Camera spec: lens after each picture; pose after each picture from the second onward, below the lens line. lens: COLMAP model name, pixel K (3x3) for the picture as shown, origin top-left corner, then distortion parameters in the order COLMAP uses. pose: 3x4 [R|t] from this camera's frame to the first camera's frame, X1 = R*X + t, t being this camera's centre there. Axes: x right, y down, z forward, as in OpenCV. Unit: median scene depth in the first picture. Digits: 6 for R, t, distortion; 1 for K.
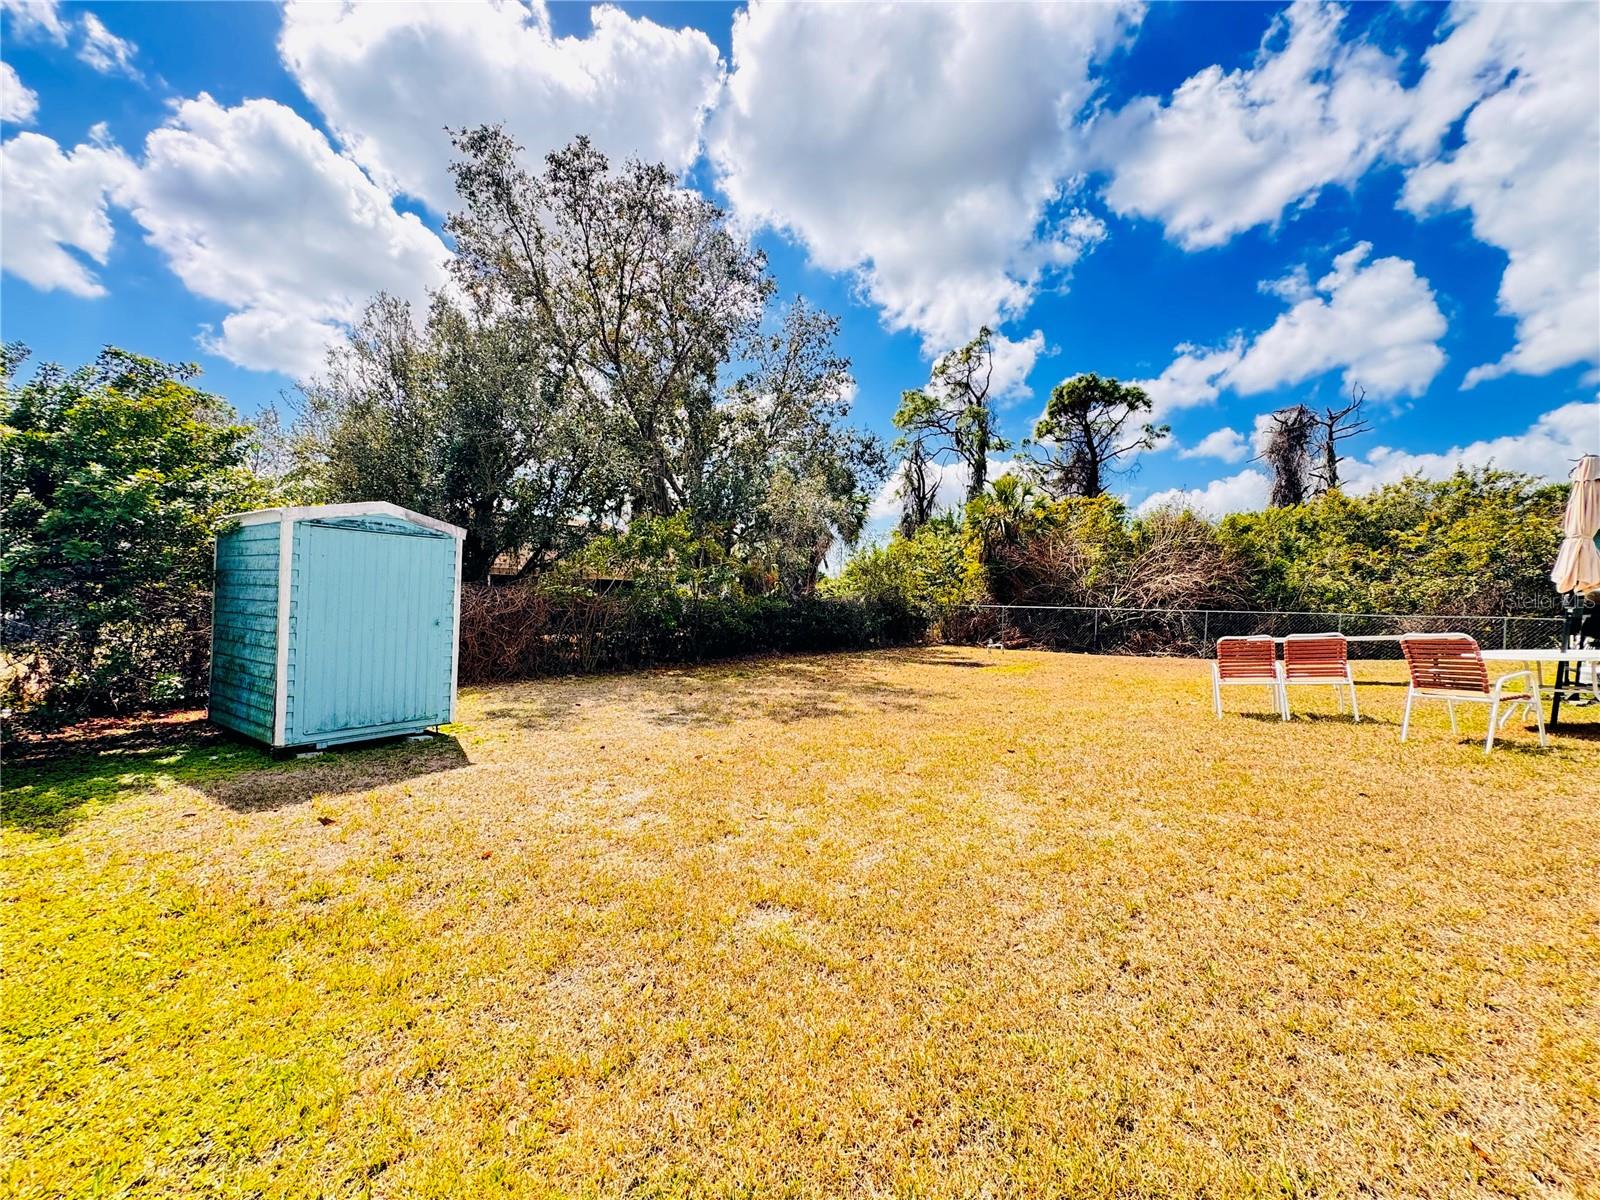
lens RADIAL K [[640.5, 0, 801.2], [0, 640.5, 595.5], [0, 0, 1]] dist [-0.002564, -0.000009]
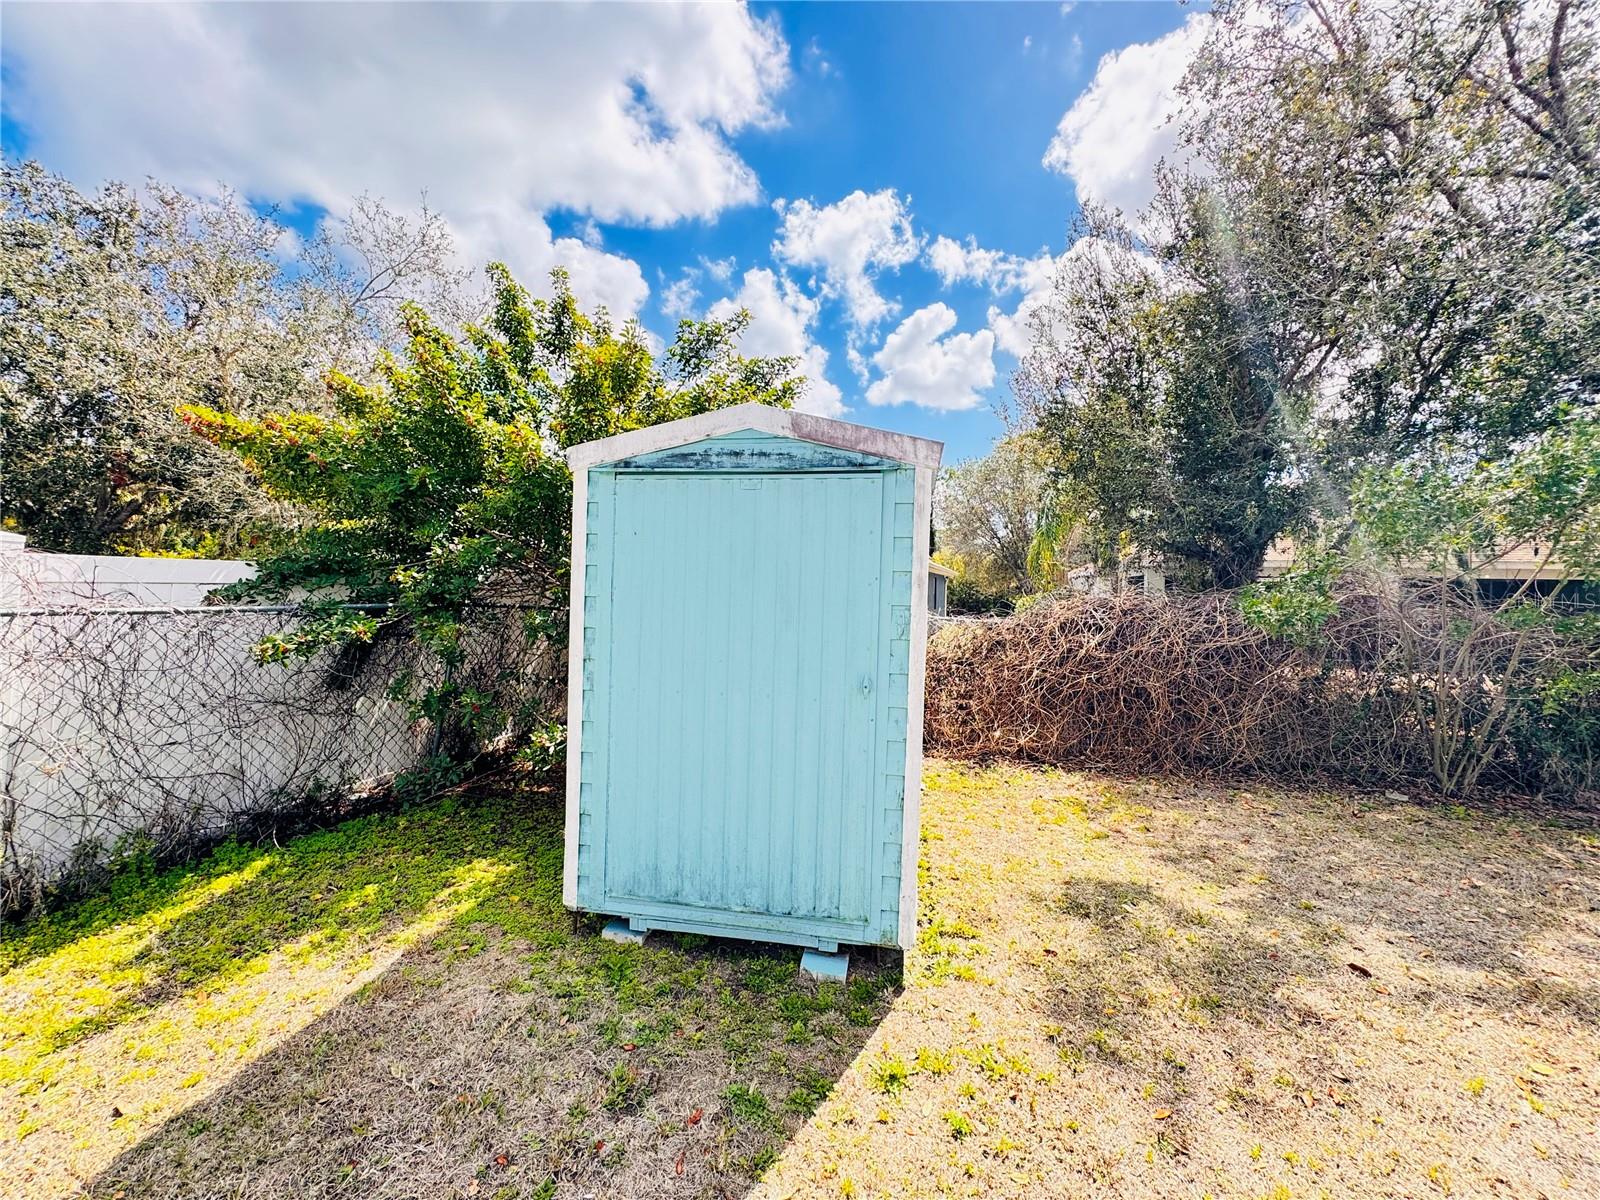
lens RADIAL K [[640.5, 0, 809.9], [0, 640.5, 608.1], [0, 0, 1]] dist [-0.002564, -0.000009]
pose [[0.413857, 0.001383, -0.910341, -0.244278], [-0.007859, 0.999967, -0.002054, -0.005983], [0.910308, 0.008004, 0.413854, 0.884466]]
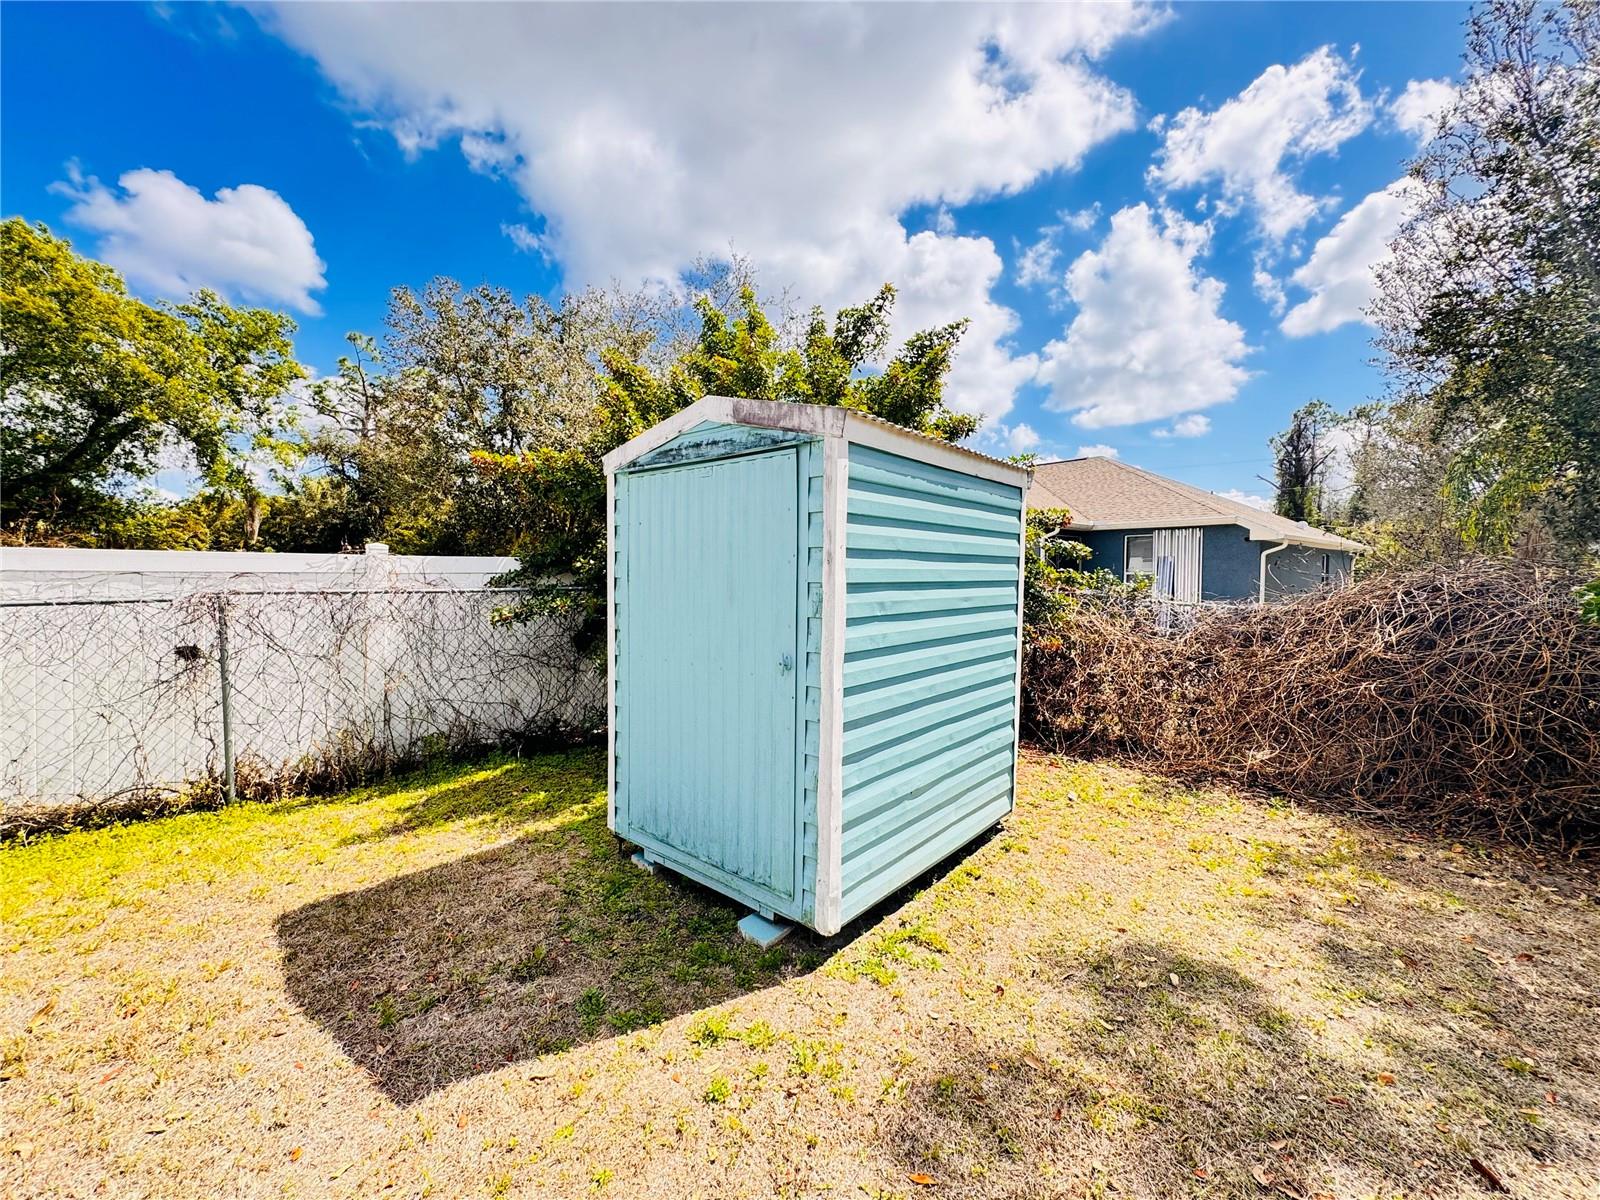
lens RADIAL K [[640.5, 0, 804.8], [0, 640.5, 622.0], [0, 0, 1]] dist [-0.002564, -0.000009]
pose [[-0.114581, 0.045585, -0.992367, -0.196225], [-0.009714, 0.998847, 0.047005, -0.004397], [0.993366, 0.015025, -0.114007, 1.160968]]
